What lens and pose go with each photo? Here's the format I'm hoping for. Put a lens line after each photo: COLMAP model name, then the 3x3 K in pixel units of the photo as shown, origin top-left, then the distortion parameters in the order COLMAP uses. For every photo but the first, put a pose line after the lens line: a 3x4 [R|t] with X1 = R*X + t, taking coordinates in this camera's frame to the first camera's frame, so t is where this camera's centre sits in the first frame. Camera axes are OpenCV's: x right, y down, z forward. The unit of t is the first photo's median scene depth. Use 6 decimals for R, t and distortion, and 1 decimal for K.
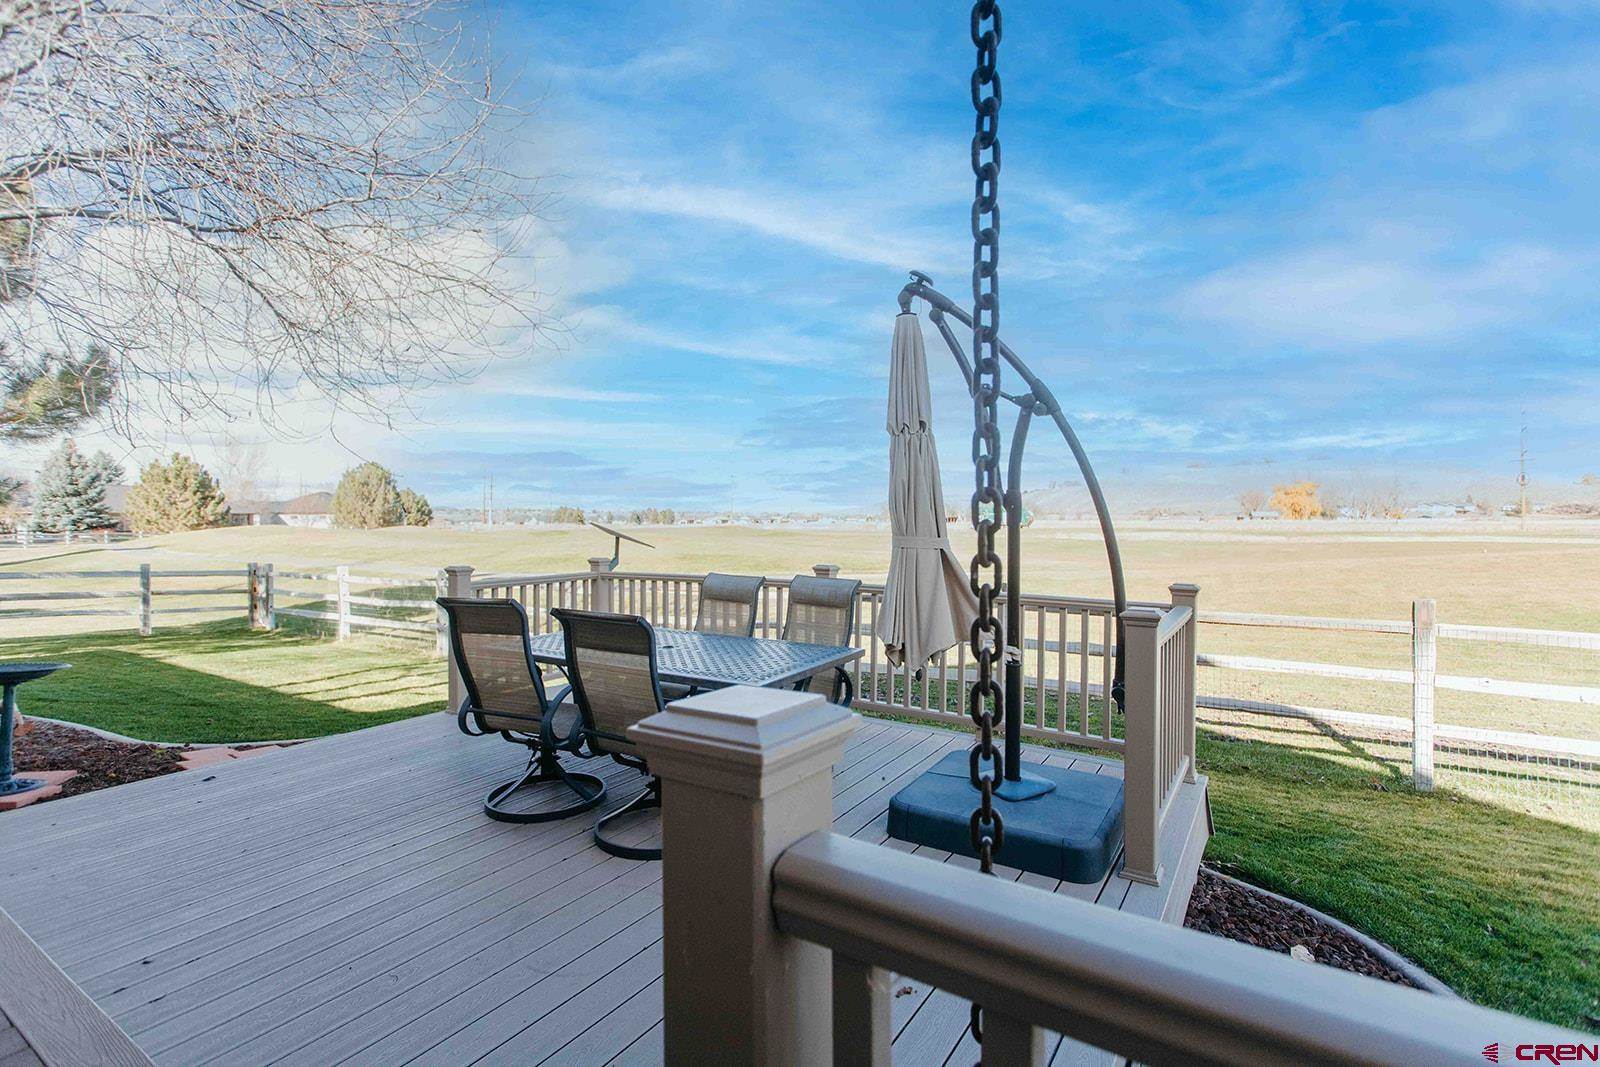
lens RADIAL K [[755.3, 0, 806.0], [0, 755.3, 522.8], [0, 0, 1]] dist [-0.001559, 0.000312]
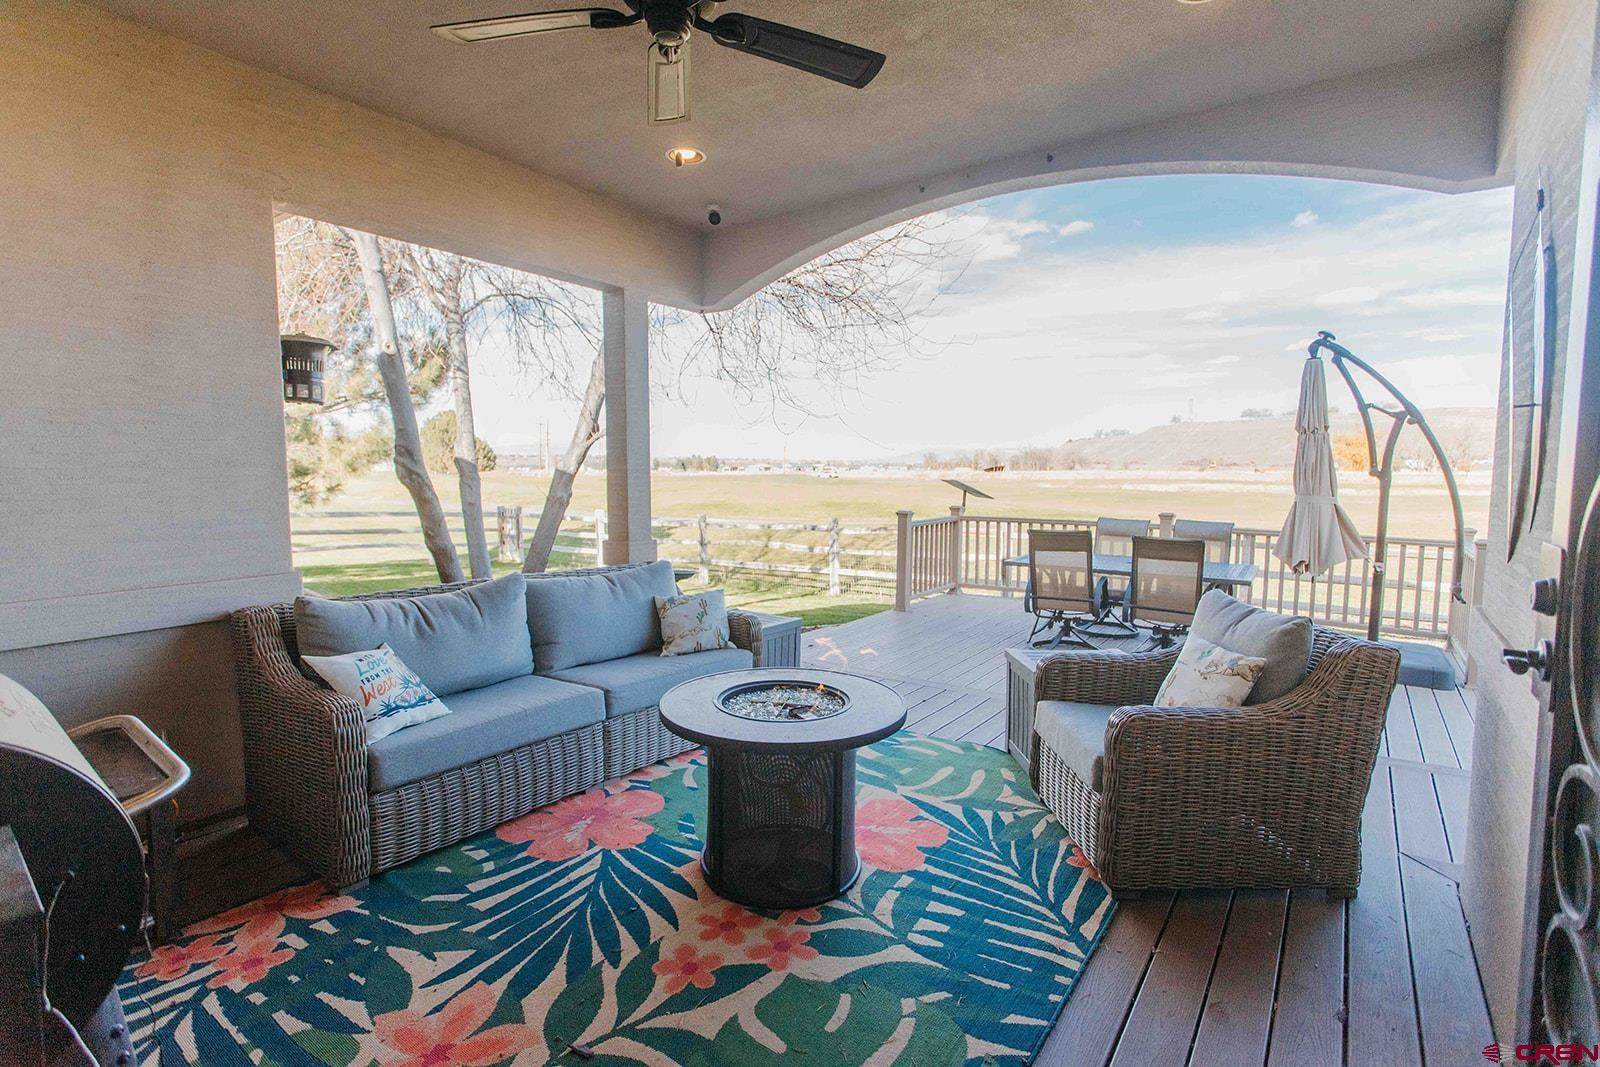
lens RADIAL K [[746.6, 0, 800.0], [0, 746.6, 533.5], [0, 0, 1]] dist [-0.000386, 0.000251]
pose [[0.998318, 0.011561, -0.056805, -0.398830], [-0.006739, 0.996413, 0.084352, -0.012524], [0.057576, -0.083827, 0.994816, -0.316407]]
